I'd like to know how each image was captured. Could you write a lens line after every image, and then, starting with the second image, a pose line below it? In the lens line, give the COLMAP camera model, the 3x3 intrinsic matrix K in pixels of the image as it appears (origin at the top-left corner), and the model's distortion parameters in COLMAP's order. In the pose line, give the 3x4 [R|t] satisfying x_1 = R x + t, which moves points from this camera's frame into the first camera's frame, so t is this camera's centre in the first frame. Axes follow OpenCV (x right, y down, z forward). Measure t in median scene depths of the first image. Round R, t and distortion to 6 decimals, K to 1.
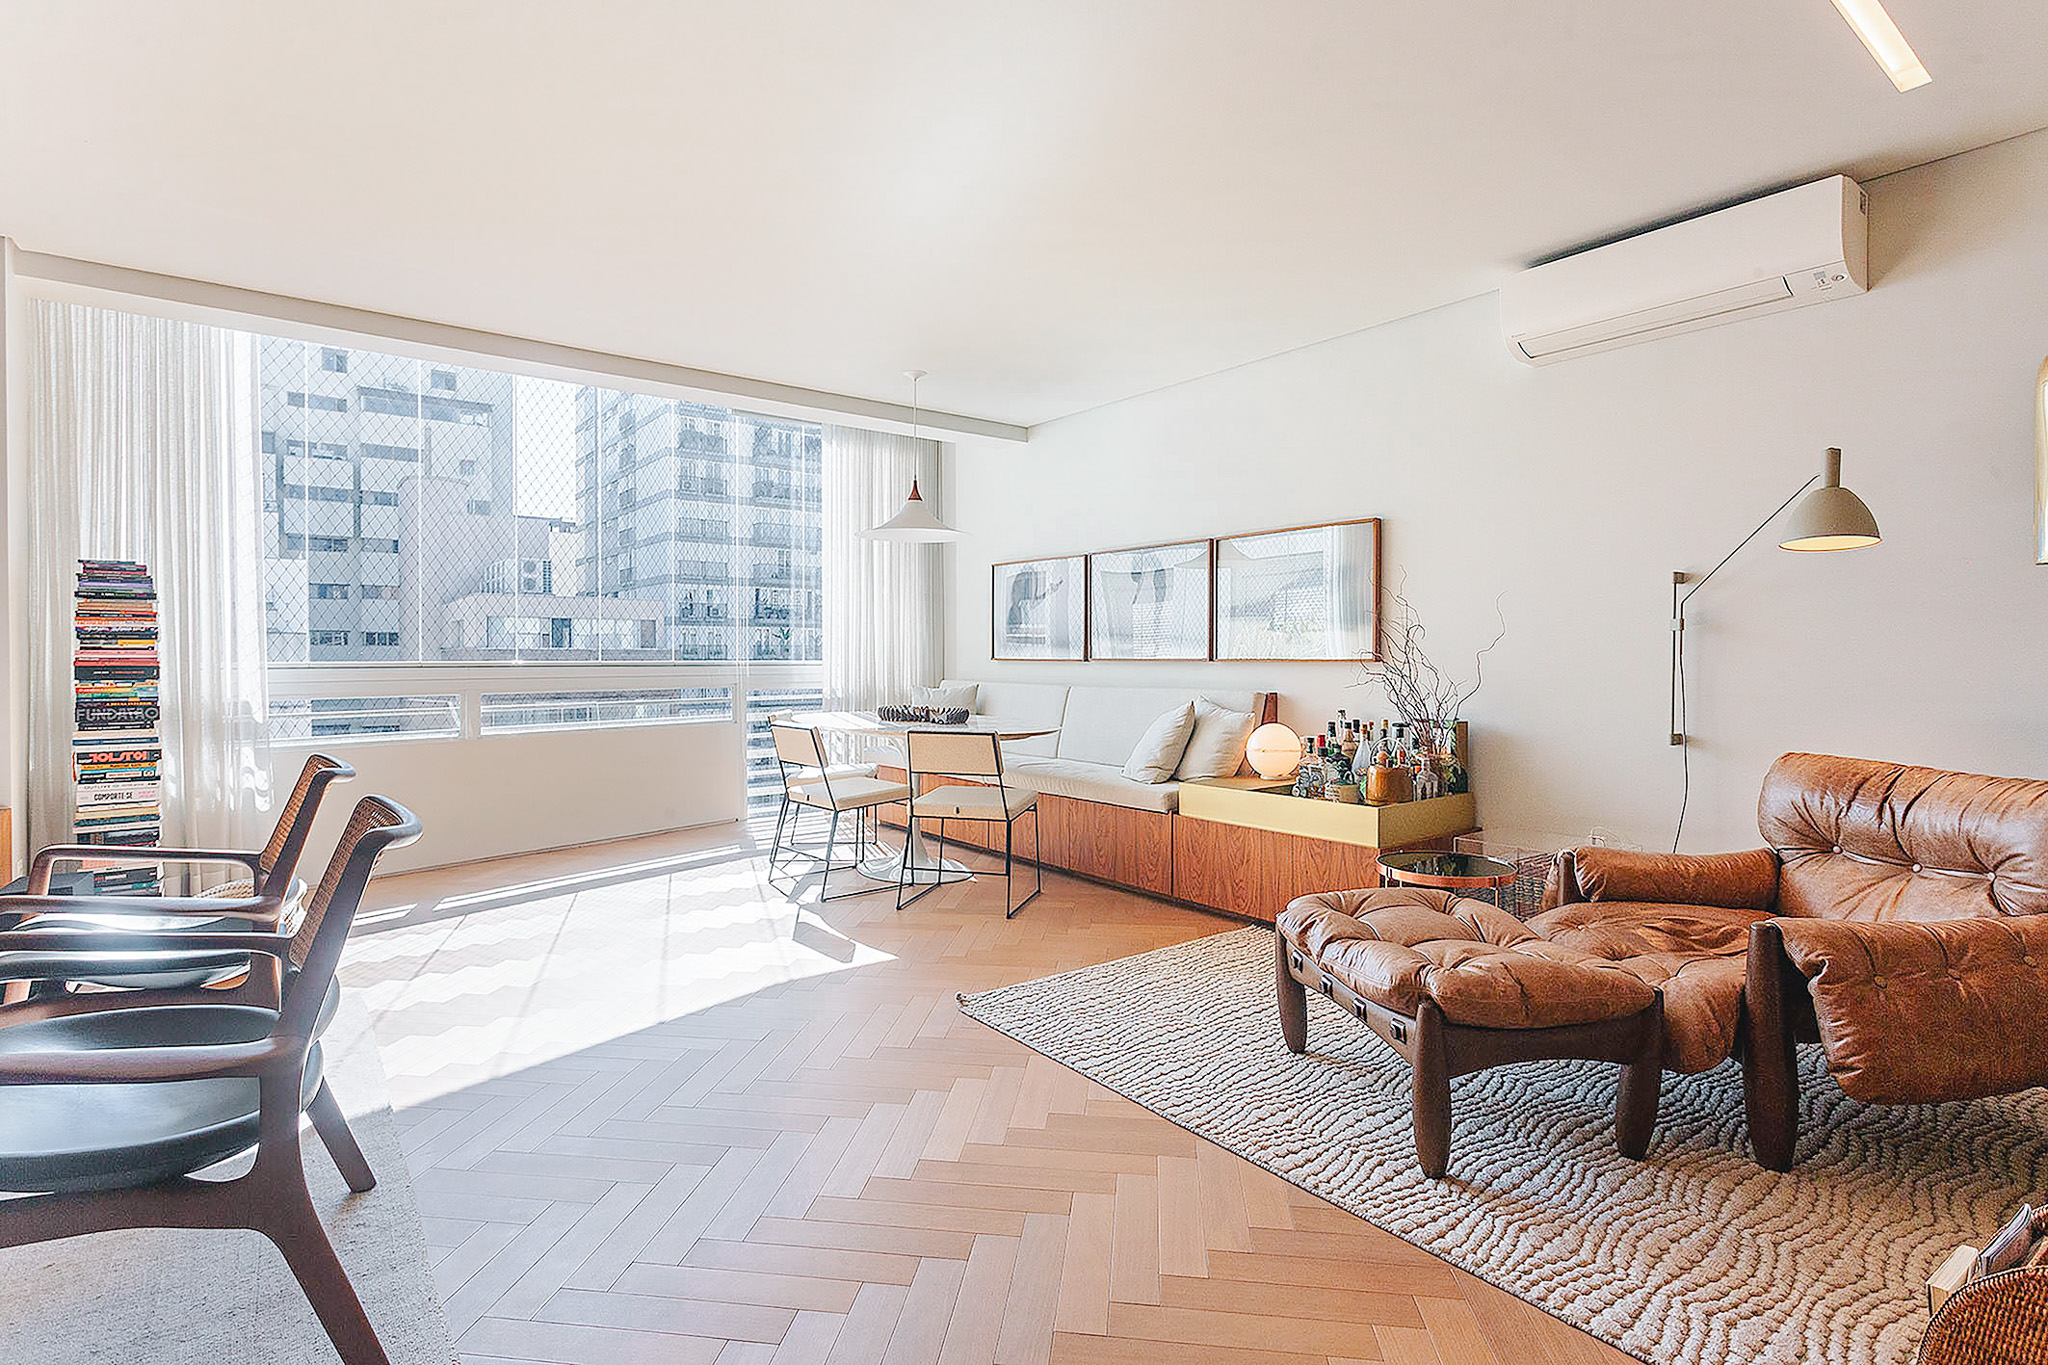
lens RADIAL K [[996.6, 0, 1019.3], [0, 996.6, 673.3], [0, 0, 1]] dist [-0.021703, -0.000497]
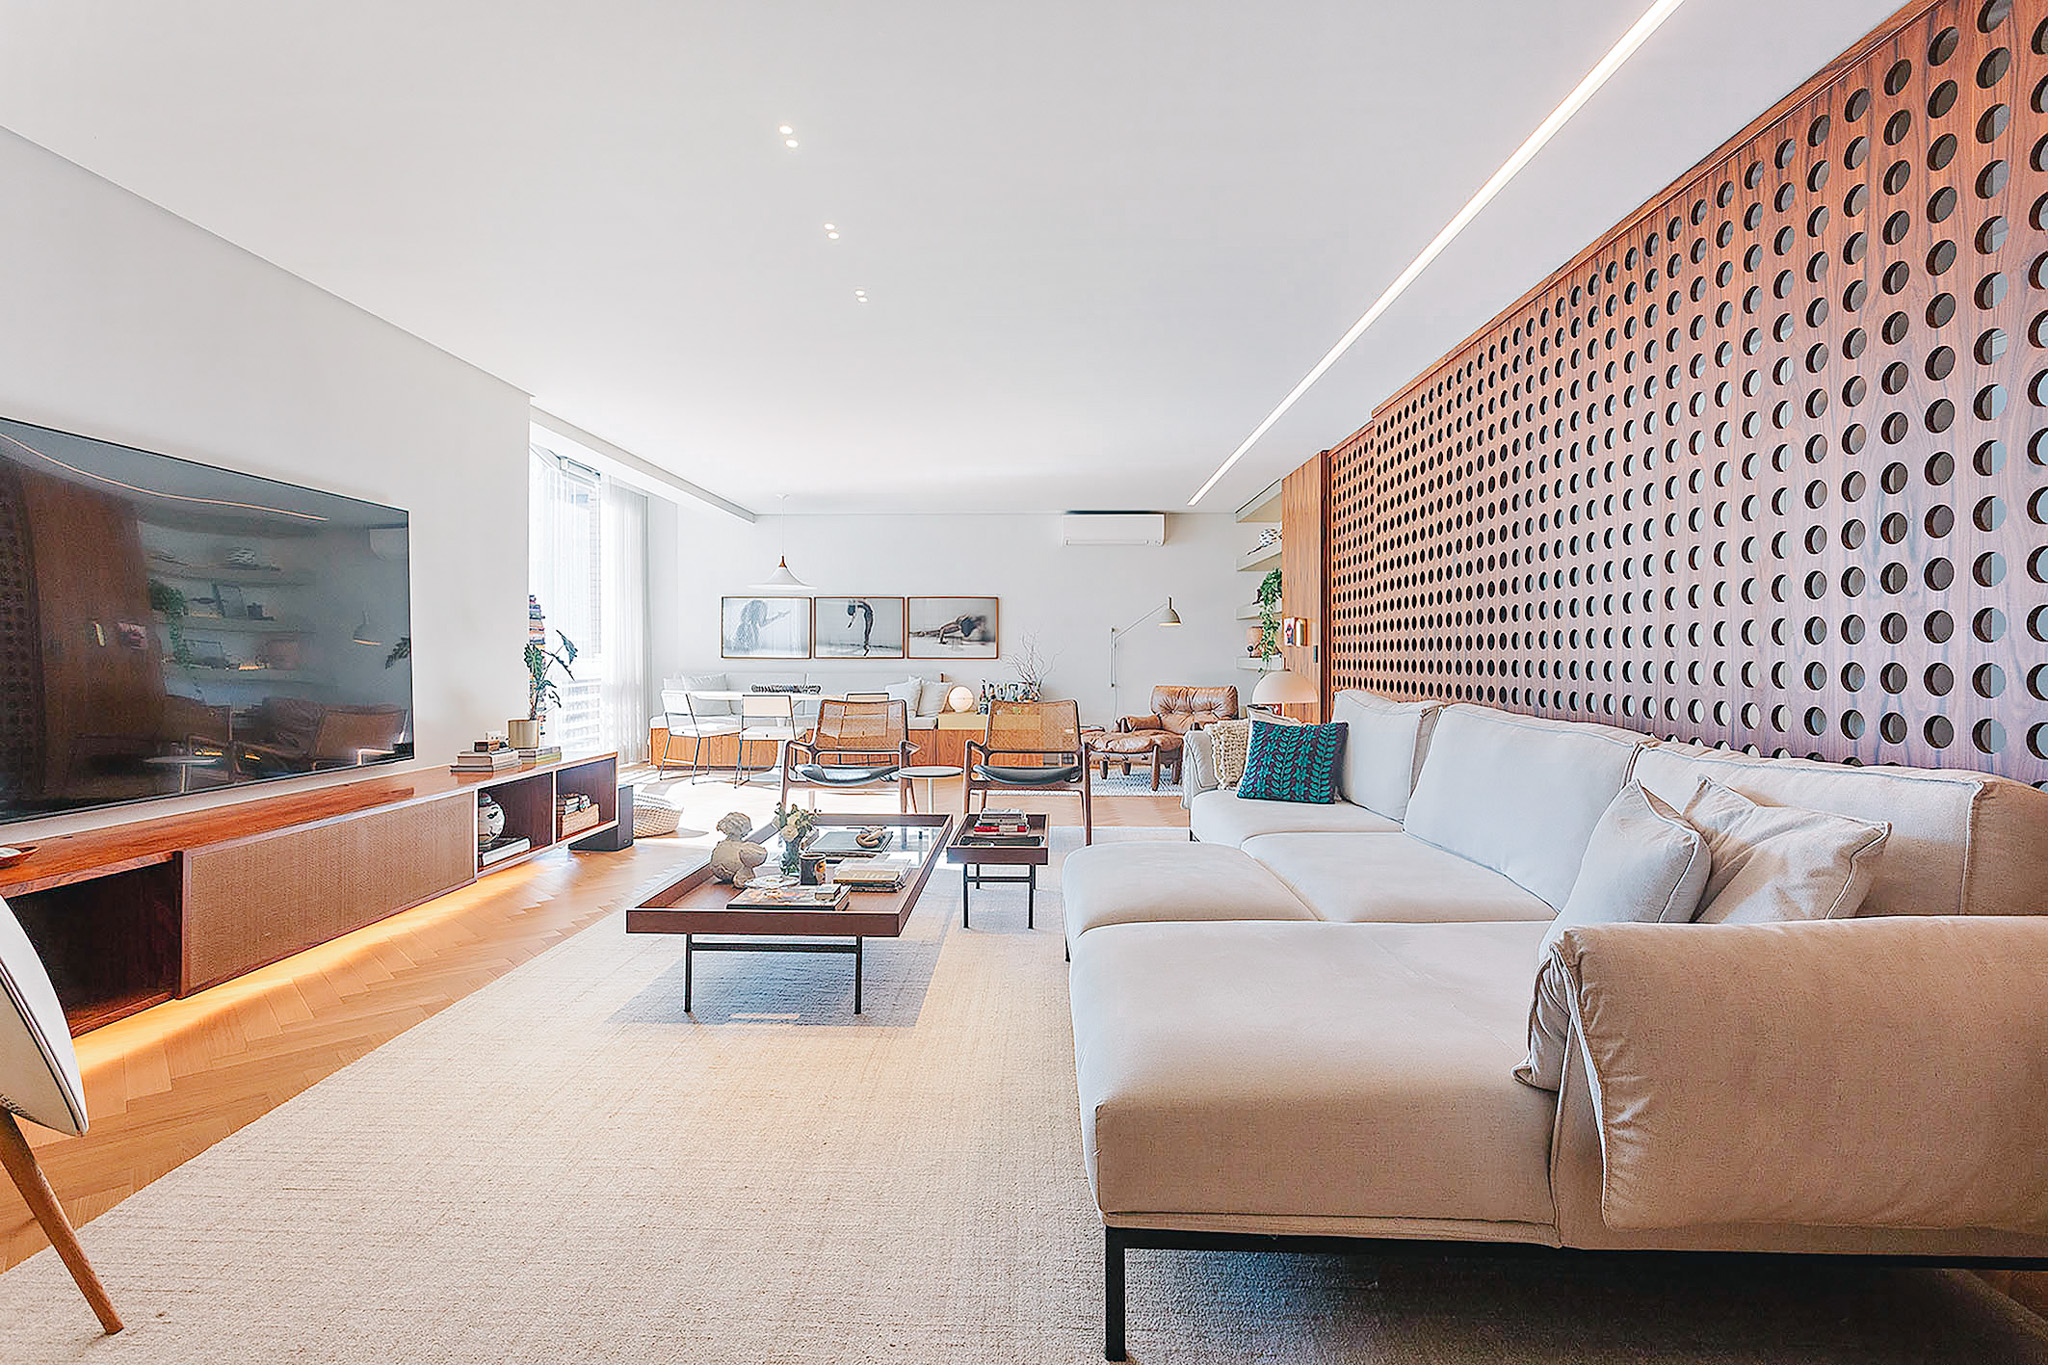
lens RADIAL K [[996.6, 0, 1018.9], [0, 996.6, 672.3], [0, 0, 1]] dist [-0.021703, -0.000497]
pose [[0.627136, -0.007503, 0.778874, -1.228009], [0.008101, 0.999962, 0.003109, 0.010553], [-0.778868, 0.004360, 0.627173, -0.437306]]
